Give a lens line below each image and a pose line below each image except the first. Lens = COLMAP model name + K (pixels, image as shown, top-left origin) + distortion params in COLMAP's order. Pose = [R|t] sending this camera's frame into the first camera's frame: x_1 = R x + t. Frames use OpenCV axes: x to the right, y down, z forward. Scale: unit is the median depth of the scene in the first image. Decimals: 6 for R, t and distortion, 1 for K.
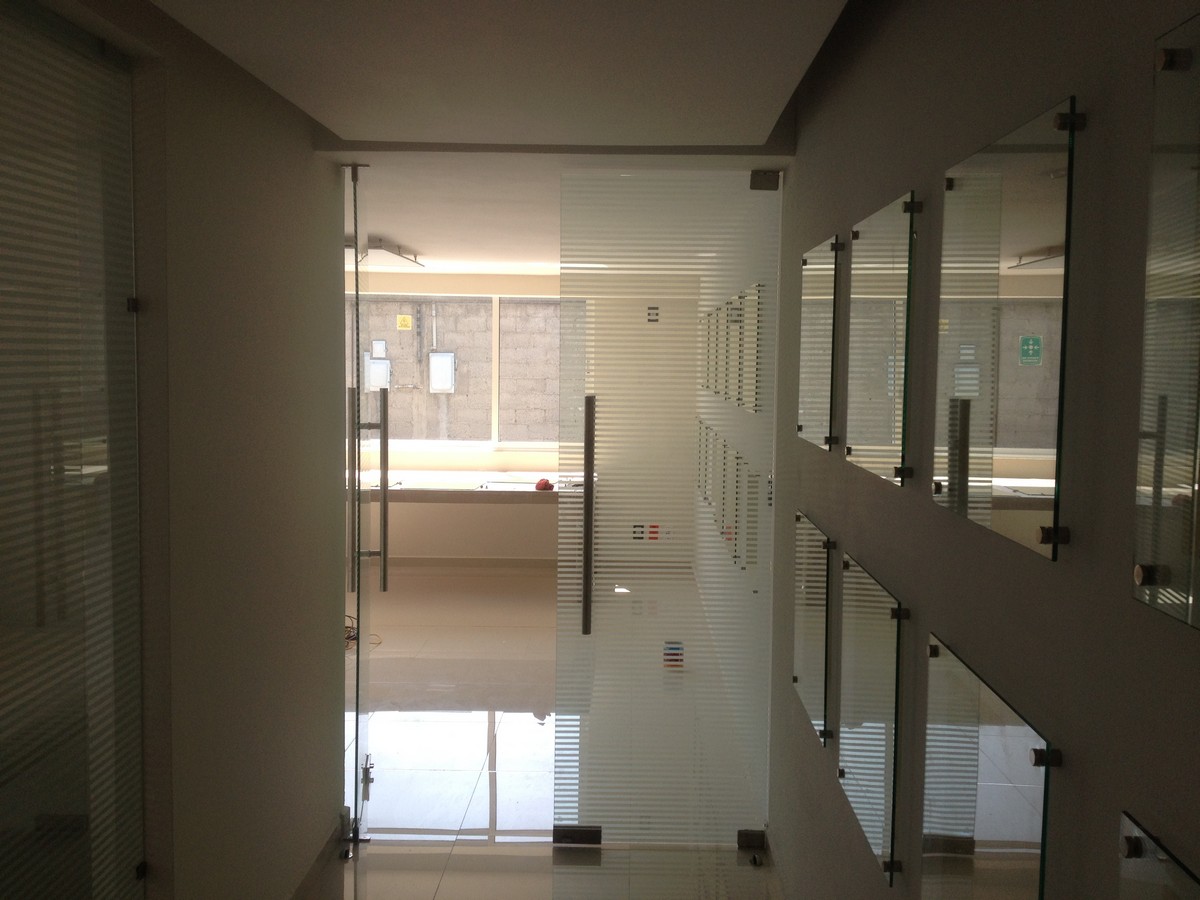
lens RADIAL K [[1235.7, 0, 603.4], [0, 1235.7, 490.8], [0, 0, 1]] dist [-0.006920, -0.002360]
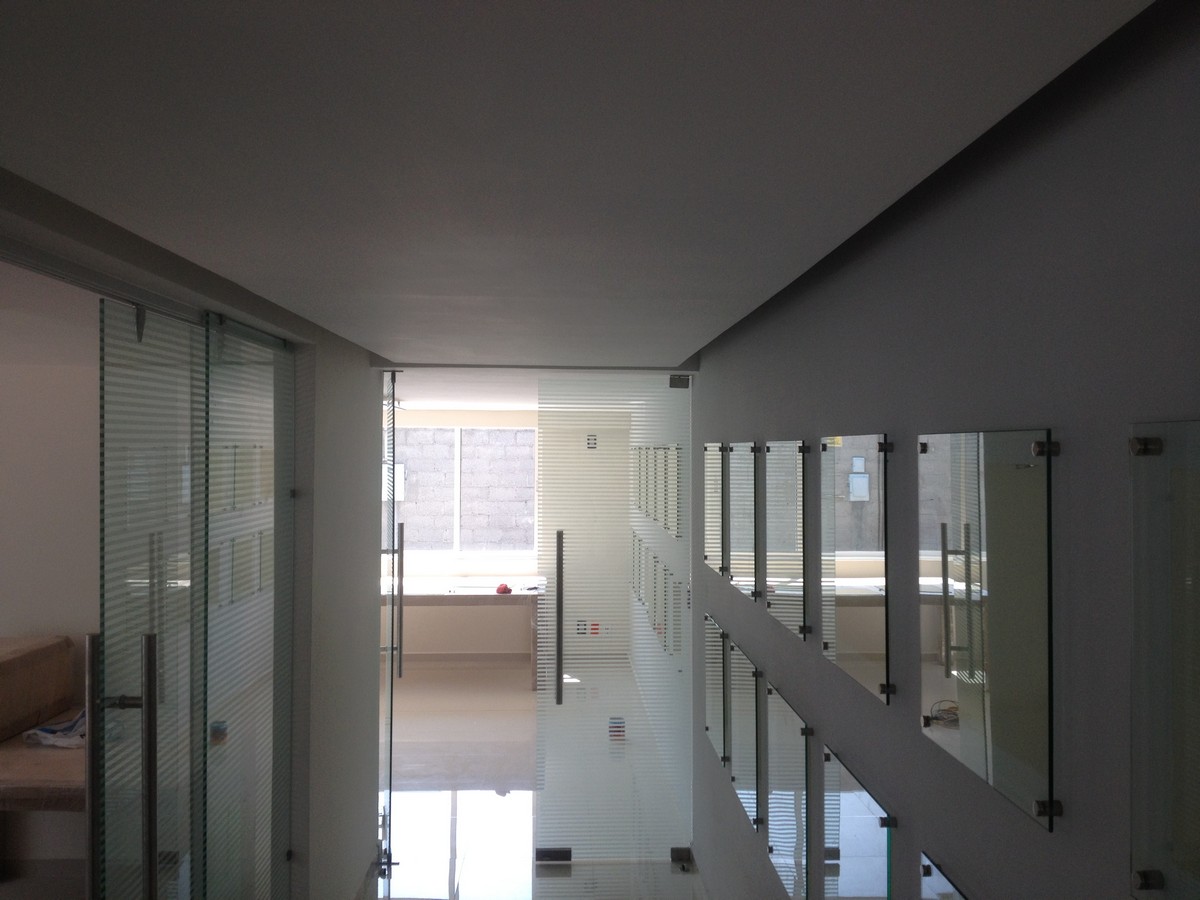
lens RADIAL K [[1234.4, 0, 600.0], [0, 1234.4, 450.0], [0, 0, 1]] dist [-0.006877, 0.000373]
pose [[0.998428, -0.010546, 0.055046, -0.034452], [0.016458, 0.994006, -0.108078, -0.014255], [-0.053576, 0.108814, 0.992617, -0.341975]]
